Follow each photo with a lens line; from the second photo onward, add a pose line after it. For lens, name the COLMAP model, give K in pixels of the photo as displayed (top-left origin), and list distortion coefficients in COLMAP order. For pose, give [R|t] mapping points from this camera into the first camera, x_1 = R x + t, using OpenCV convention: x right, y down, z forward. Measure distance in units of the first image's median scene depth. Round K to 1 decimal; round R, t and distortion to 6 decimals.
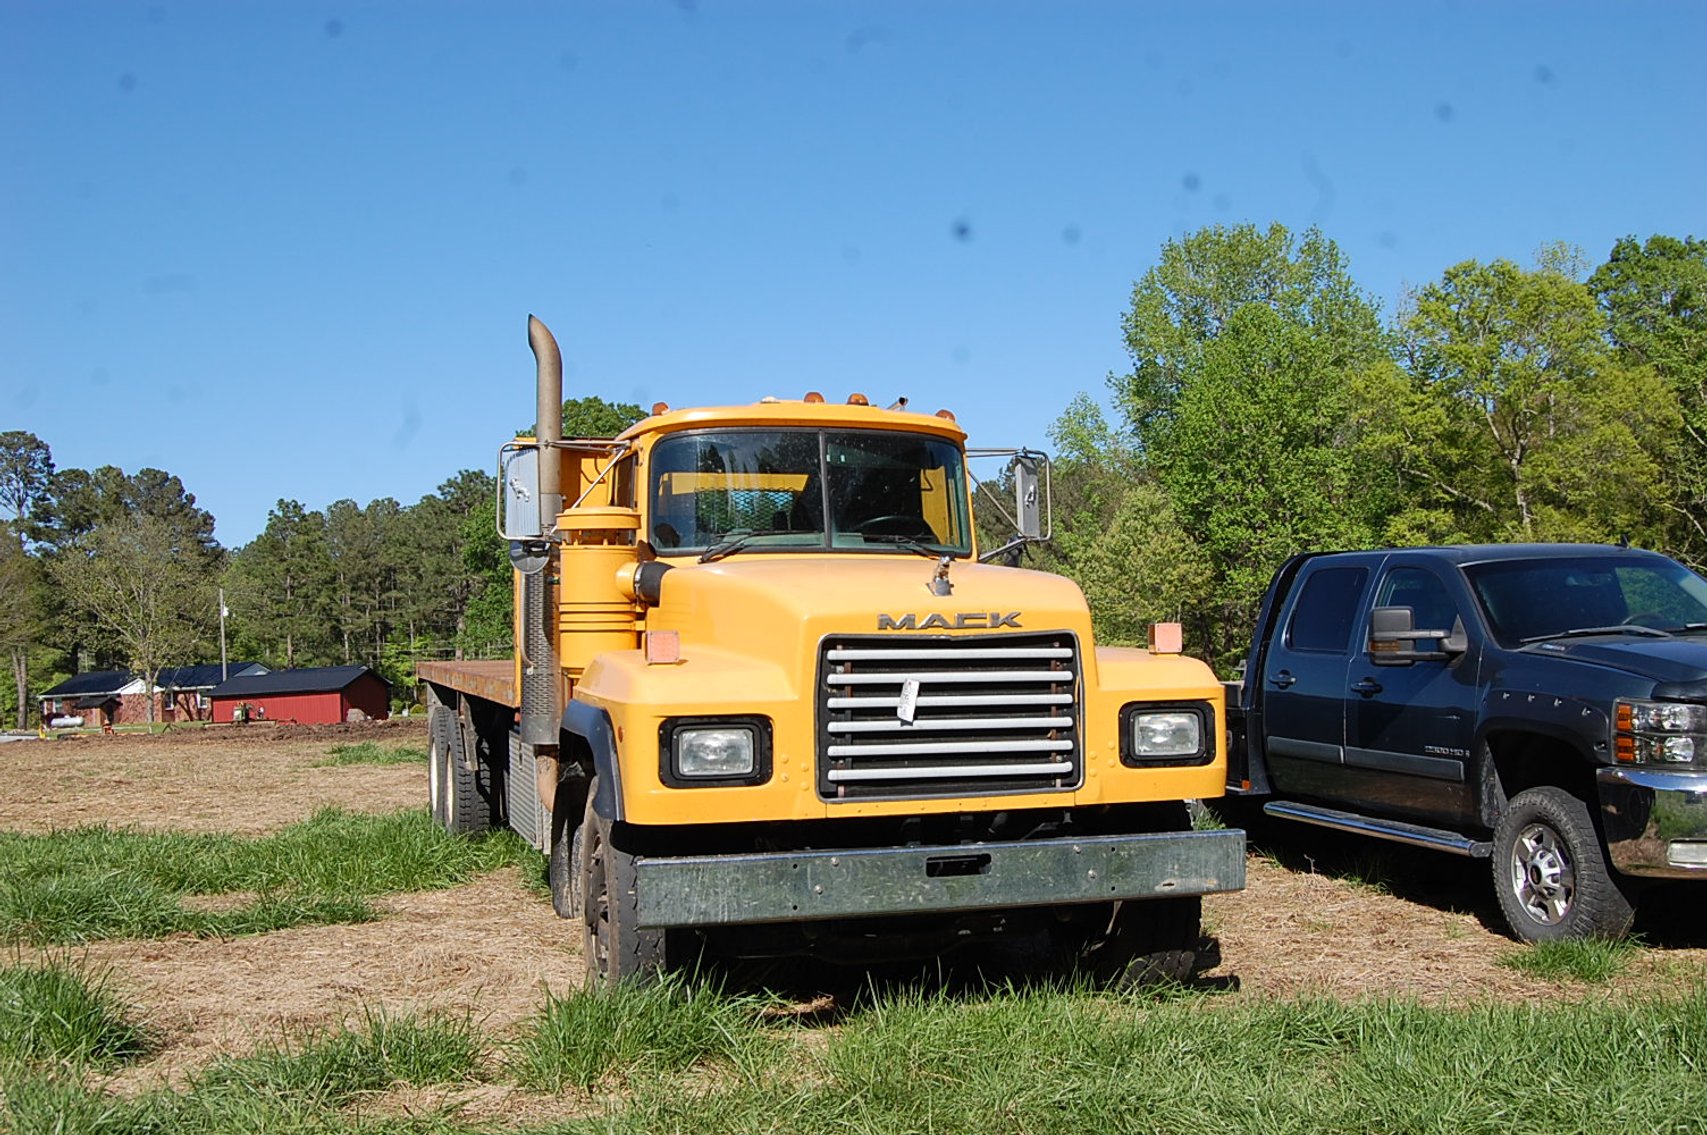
lens RADIAL K [[1823.1, 0, 853.5], [0, 1823.1, 567.5], [0, 0, 1]] dist [0.002113, -0.000077]
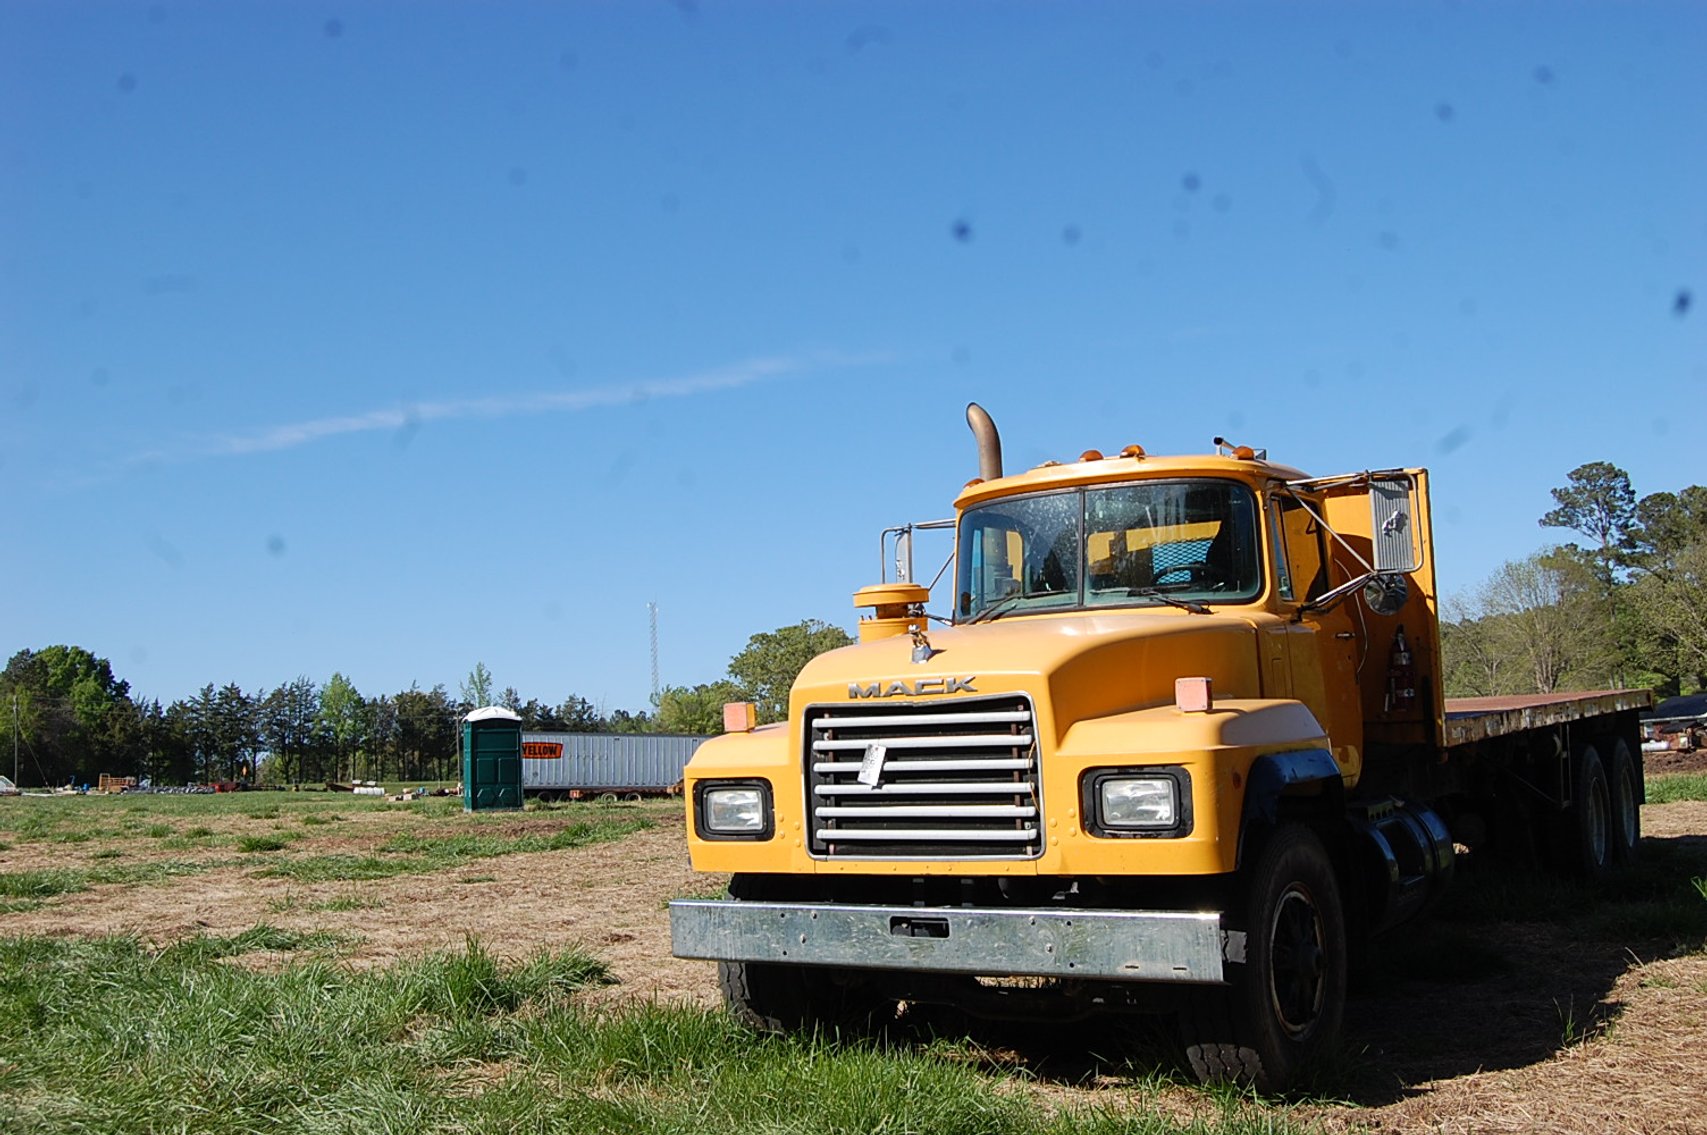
lens RADIAL K [[1823.1, 0, 853.5], [0, 1823.1, 567.5], [0, 0, 1]] dist [0.002113, -0.000077]
pose [[0.632981, -0.076554, -0.770373, 0.828766], [0.067726, 0.996759, -0.043403, 0.003861], [0.771200, -0.024701, 0.636114, 0.319099]]
